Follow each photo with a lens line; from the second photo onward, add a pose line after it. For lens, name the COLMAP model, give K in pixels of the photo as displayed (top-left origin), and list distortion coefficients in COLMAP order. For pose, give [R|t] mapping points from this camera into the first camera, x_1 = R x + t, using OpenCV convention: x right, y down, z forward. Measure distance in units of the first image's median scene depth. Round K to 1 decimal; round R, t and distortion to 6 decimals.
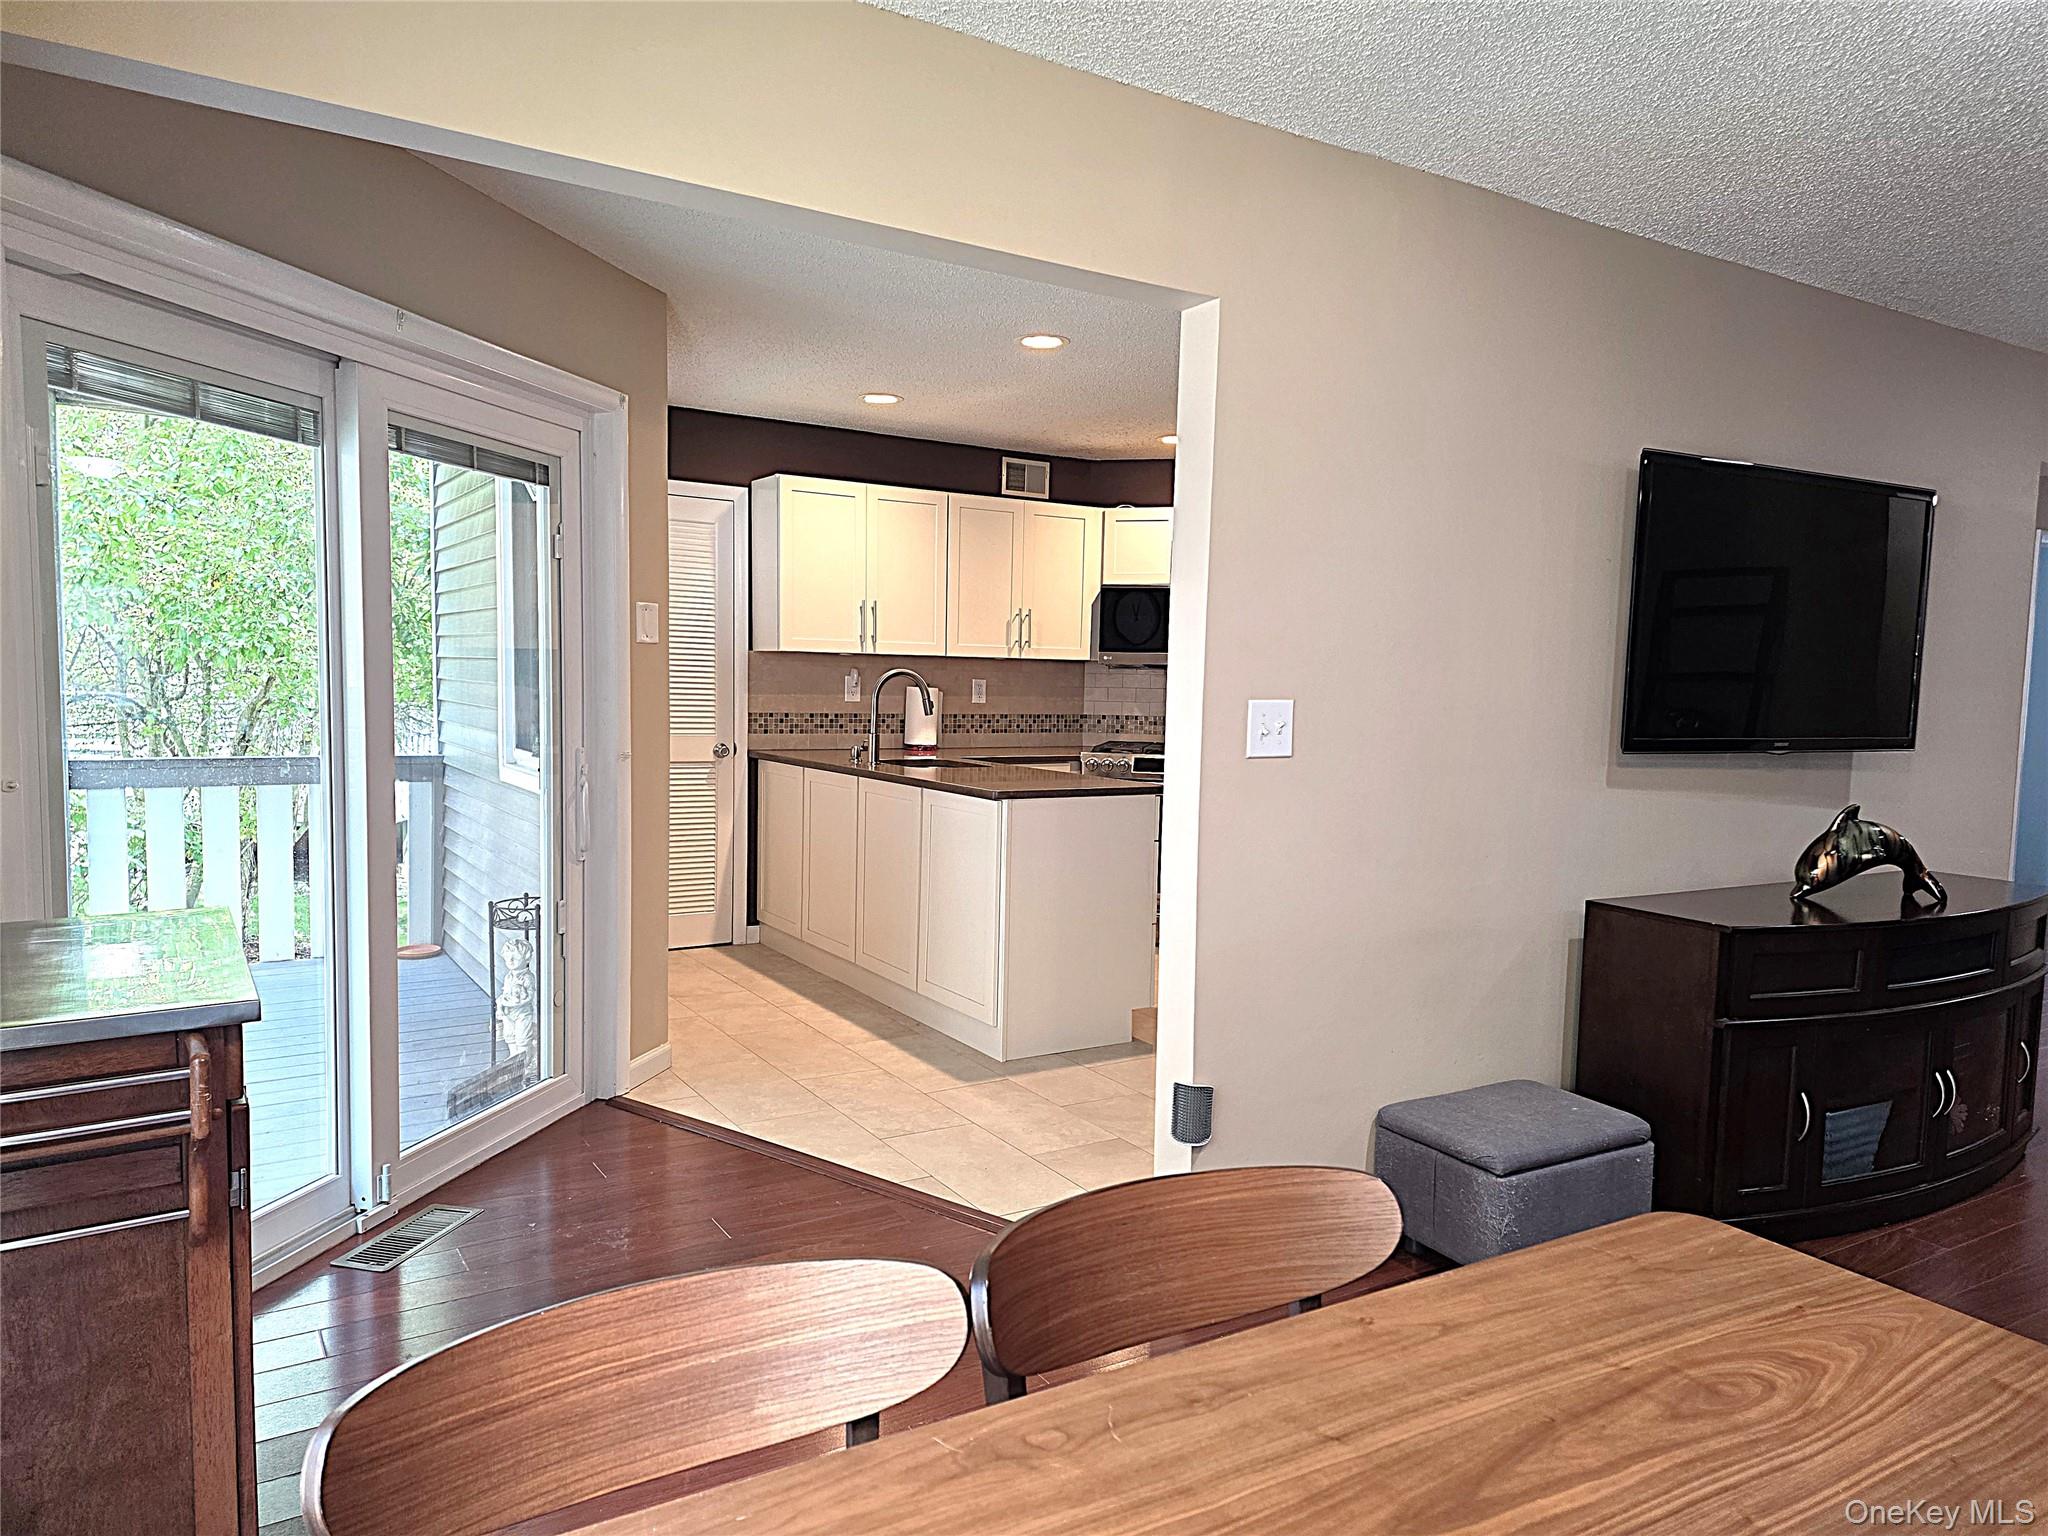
lens RADIAL K [[1354.6, 0, 1020.0], [0, 1354.6, 776.0], [0, 0, 1]] dist [0.119390, -0.117584]
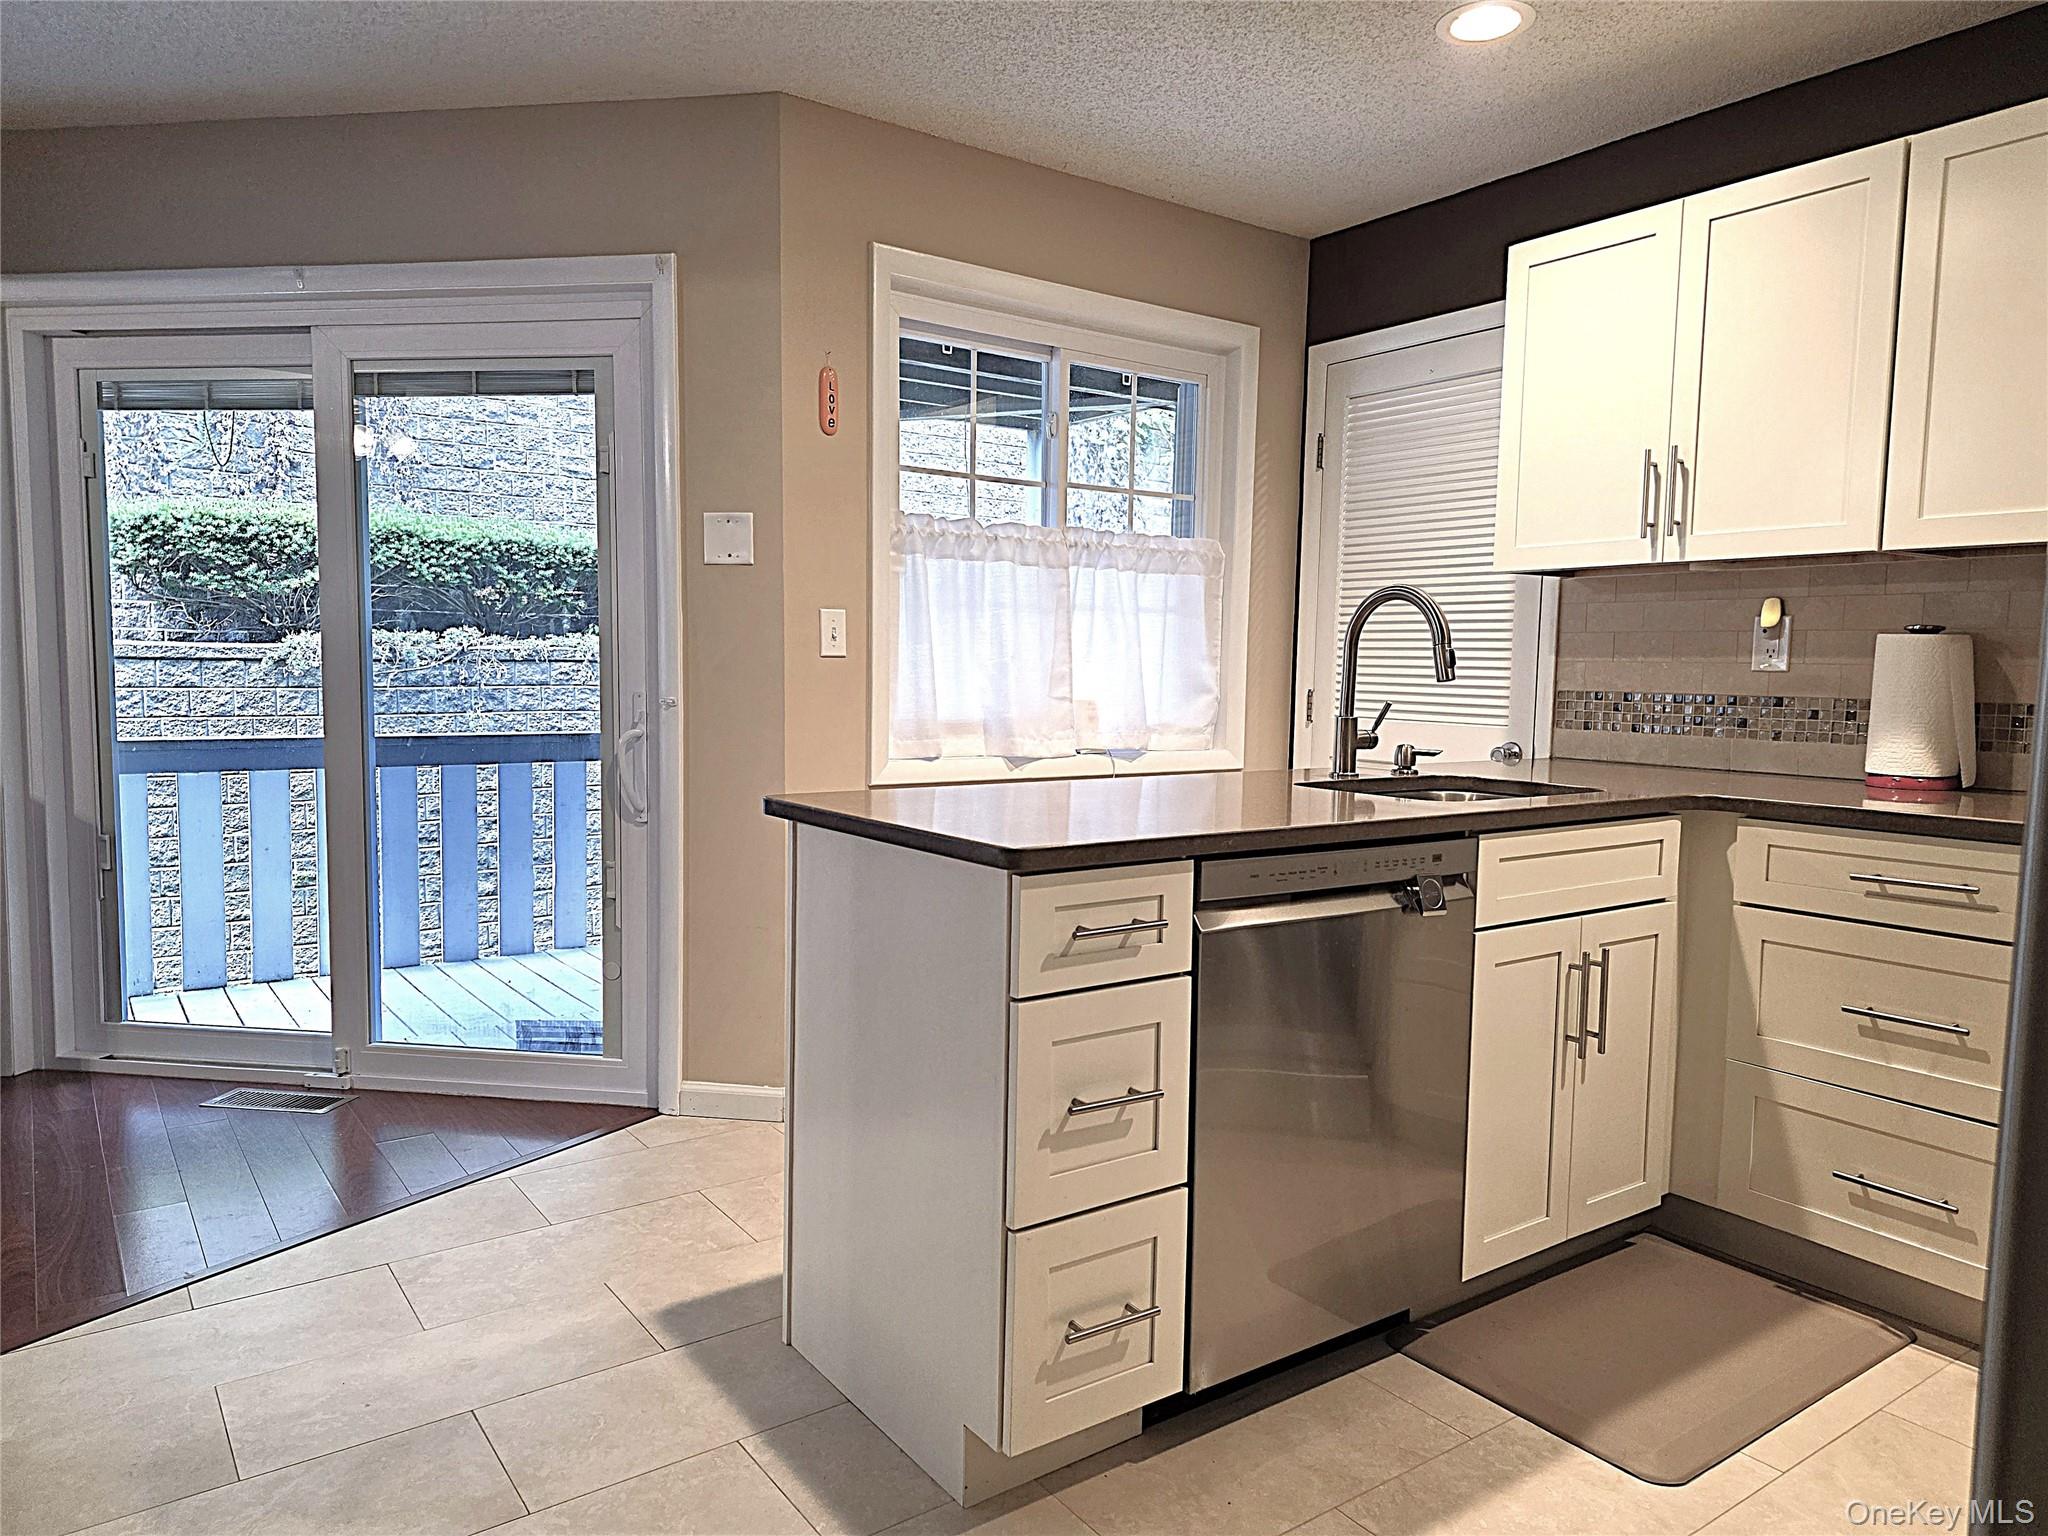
lens RADIAL K [[1354.6, 0, 1020.0], [0, 1354.6, 776.0], [0, 0, 1]] dist [0.119390, -0.117584]
pose [[0.061844, 0.062071, -0.996154, 0.531028], [-0.091909, 0.994178, 0.056242, -0.035697], [0.993845, 0.088077, 0.067189, 1.134007]]
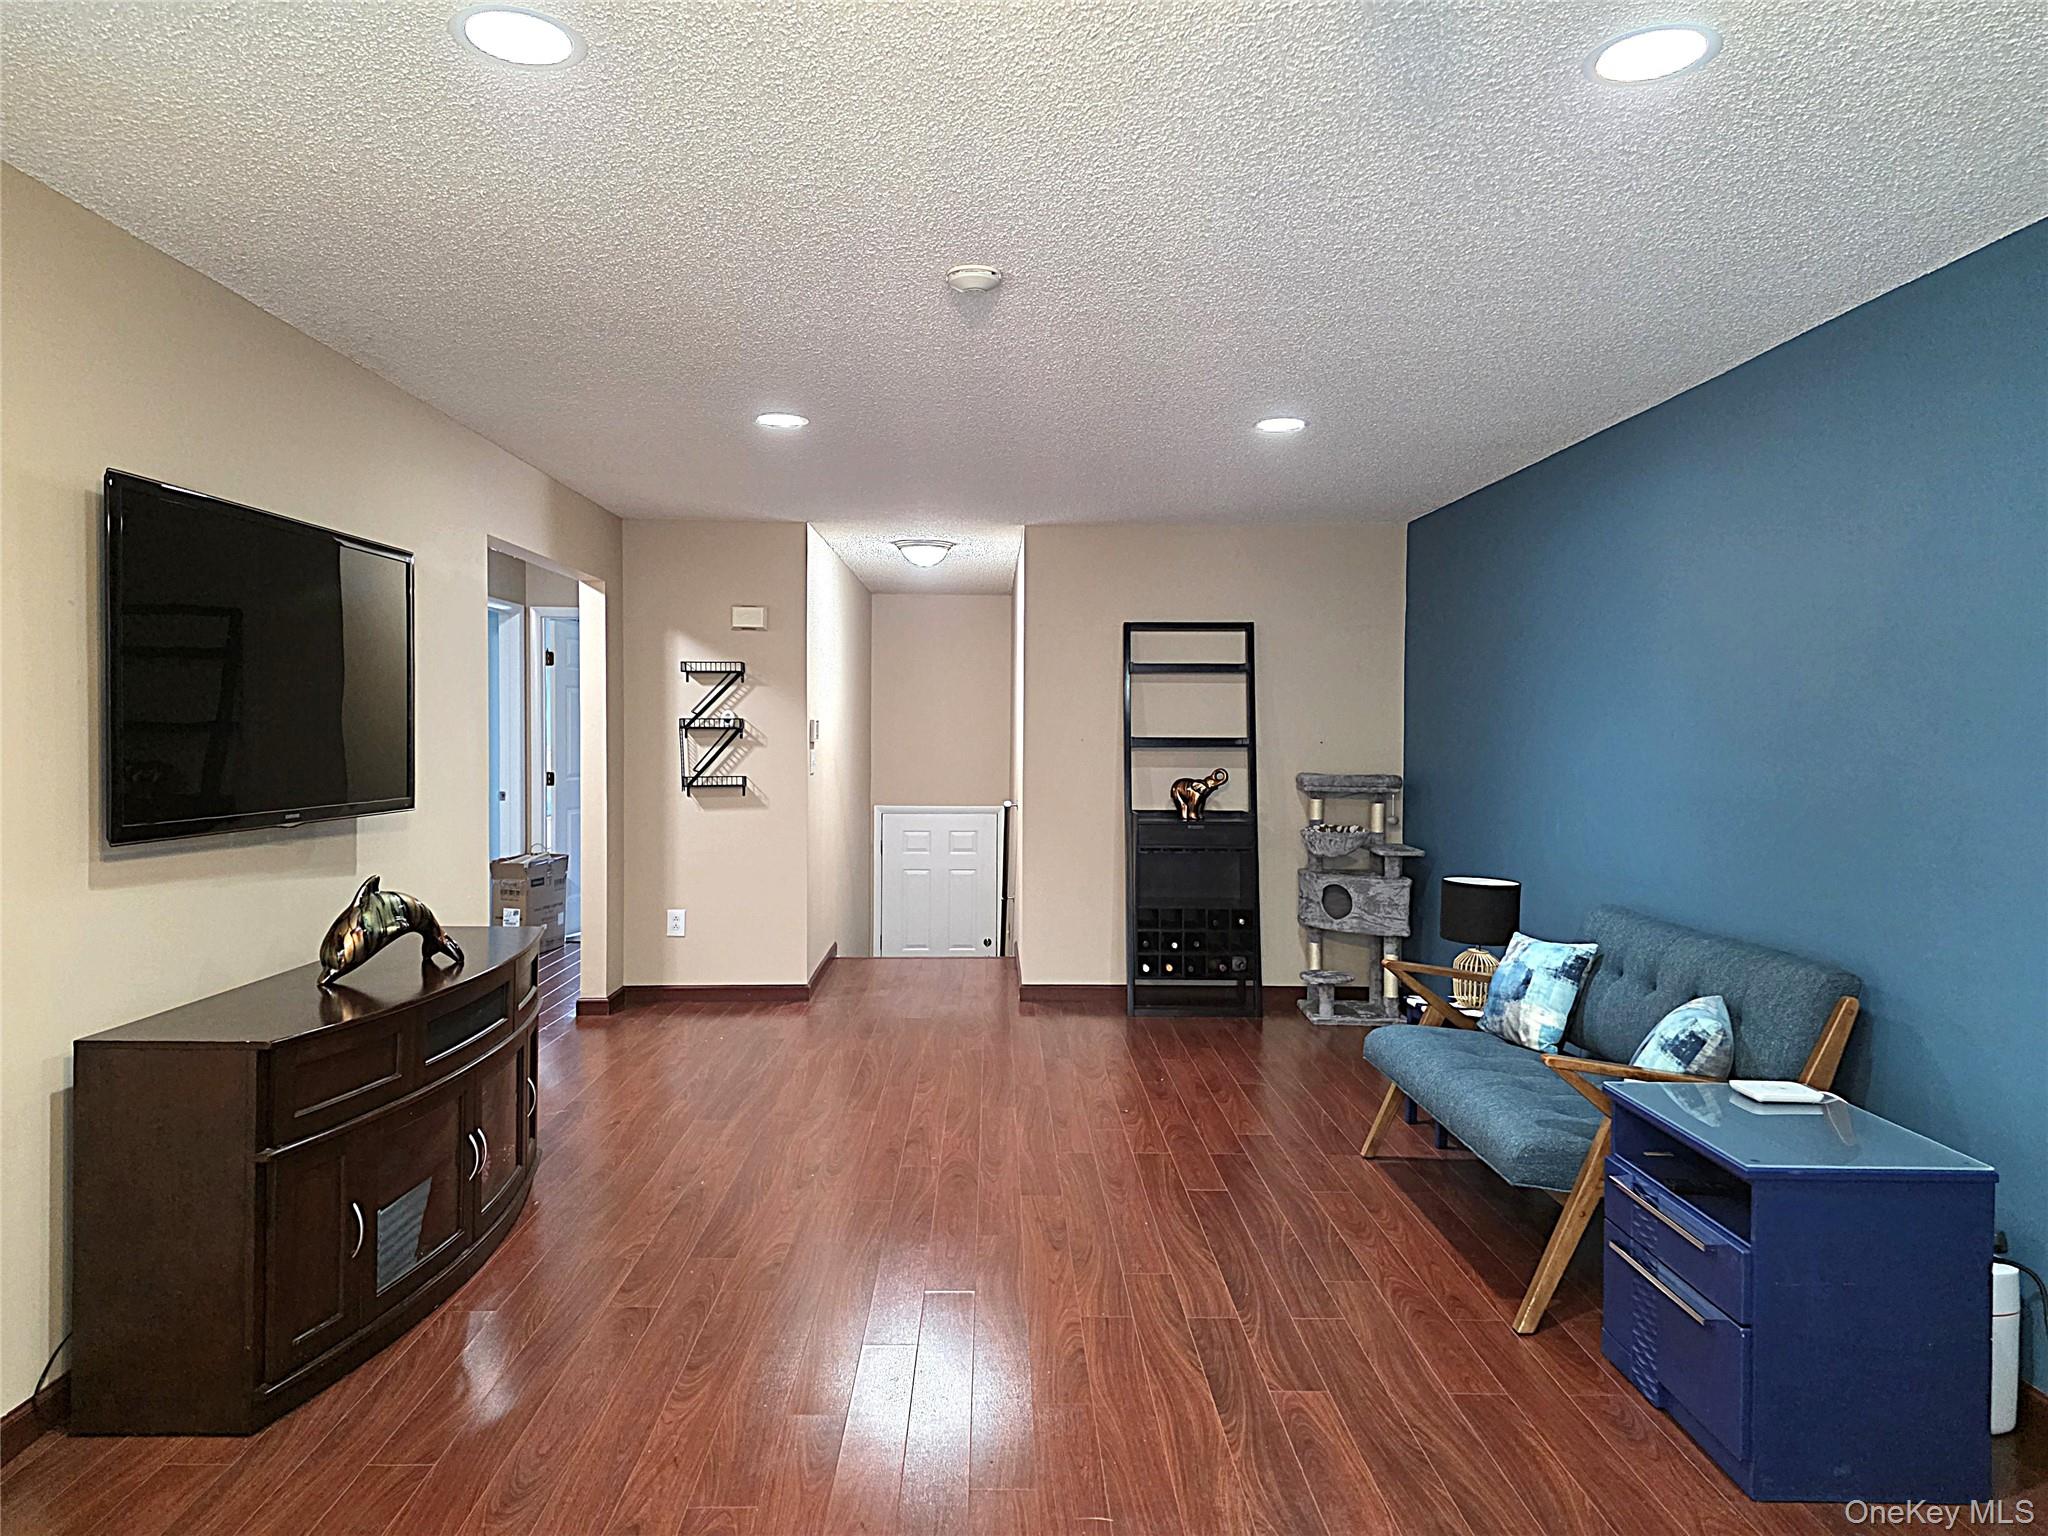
lens RADIAL K [[1374.5, 0, 1024.0], [0, 1374.5, 768.0], [0, 0, 1]] dist [0.030285, -0.000165]
pose [[0.513620, -0.043898, 0.856894, 0.017331], [0.066873, 0.997701, 0.011028, -0.029364], [-0.855408, 0.051638, 0.515375, 0.111984]]
